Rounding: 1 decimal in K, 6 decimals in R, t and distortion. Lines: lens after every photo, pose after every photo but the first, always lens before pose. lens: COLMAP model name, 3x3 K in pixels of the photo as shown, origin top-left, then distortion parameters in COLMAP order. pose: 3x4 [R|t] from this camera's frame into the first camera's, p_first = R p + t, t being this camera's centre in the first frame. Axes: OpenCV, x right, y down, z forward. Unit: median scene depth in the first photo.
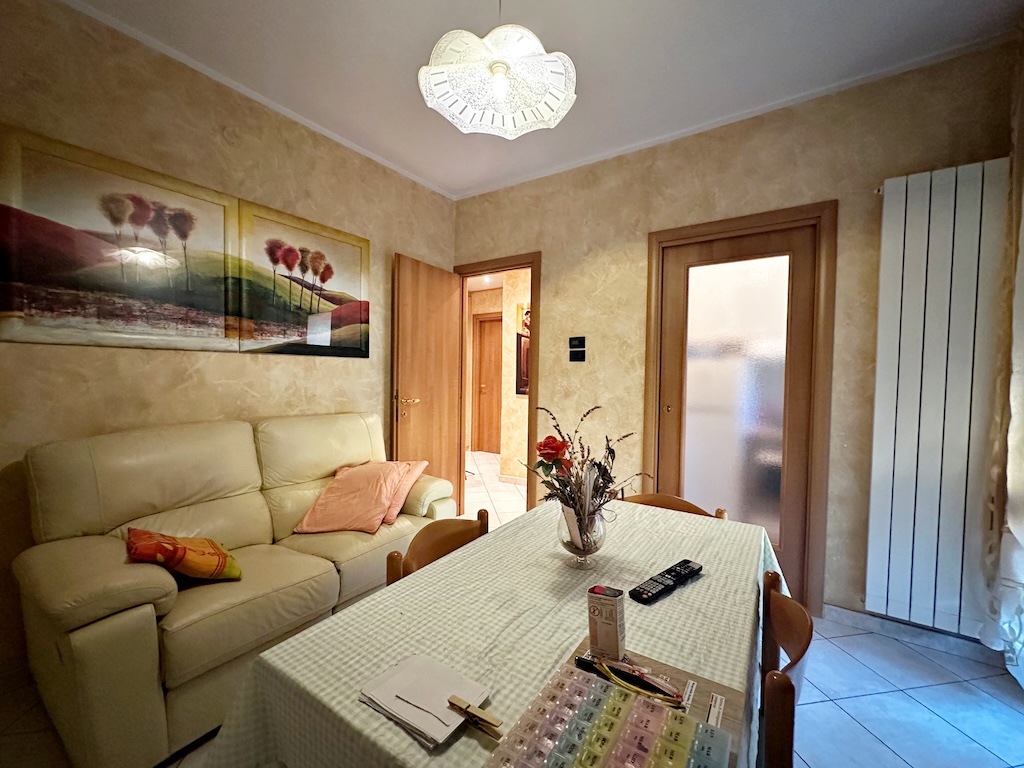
lens RADIAL K [[407.4, 0, 512.0], [0, 407.4, 384.0], [0, 0, 1]] dist [0.000193, 0.000192]
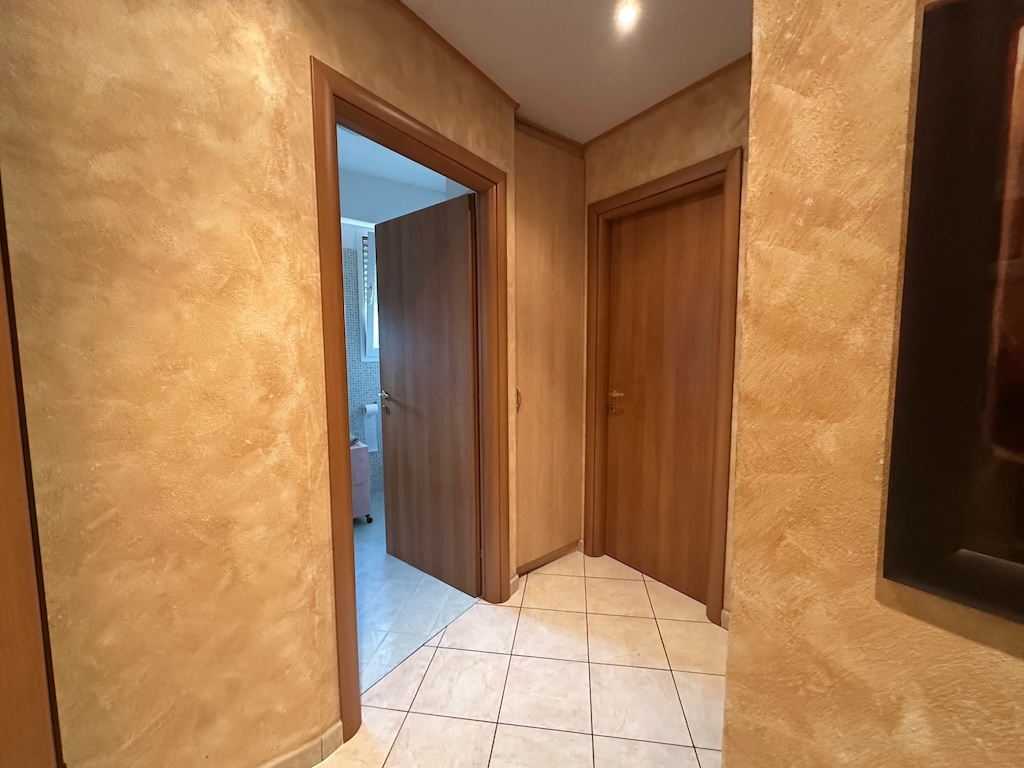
lens RADIAL K [[413.2, 0, 512.0], [0, 413.2, 384.0], [0, 0, 1]] dist [0.001207, 0.000216]
pose [[0.946580, 0.009096, -0.322341, -0.038996], [0.008013, 0.998630, 0.051713, -0.026550], [0.322370, -0.051533, 0.945210, 0.614700]]
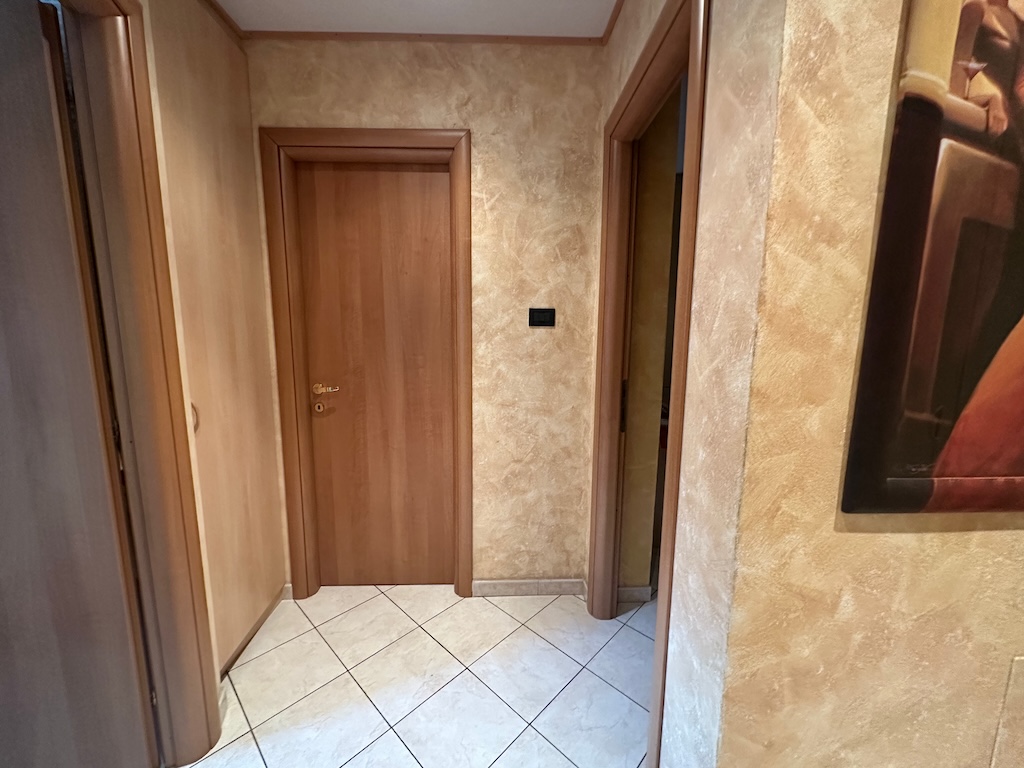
lens RADIAL K [[407.4, 0, 512.0], [0, 407.4, 384.0], [0, 0, 1]] dist [0.000193, 0.000192]
pose [[0.809566, -0.091961, 0.579781, -0.133409], [0.023776, 0.991980, 0.124141, -0.034626], [-0.586547, -0.086716, 0.805260, 0.683073]]
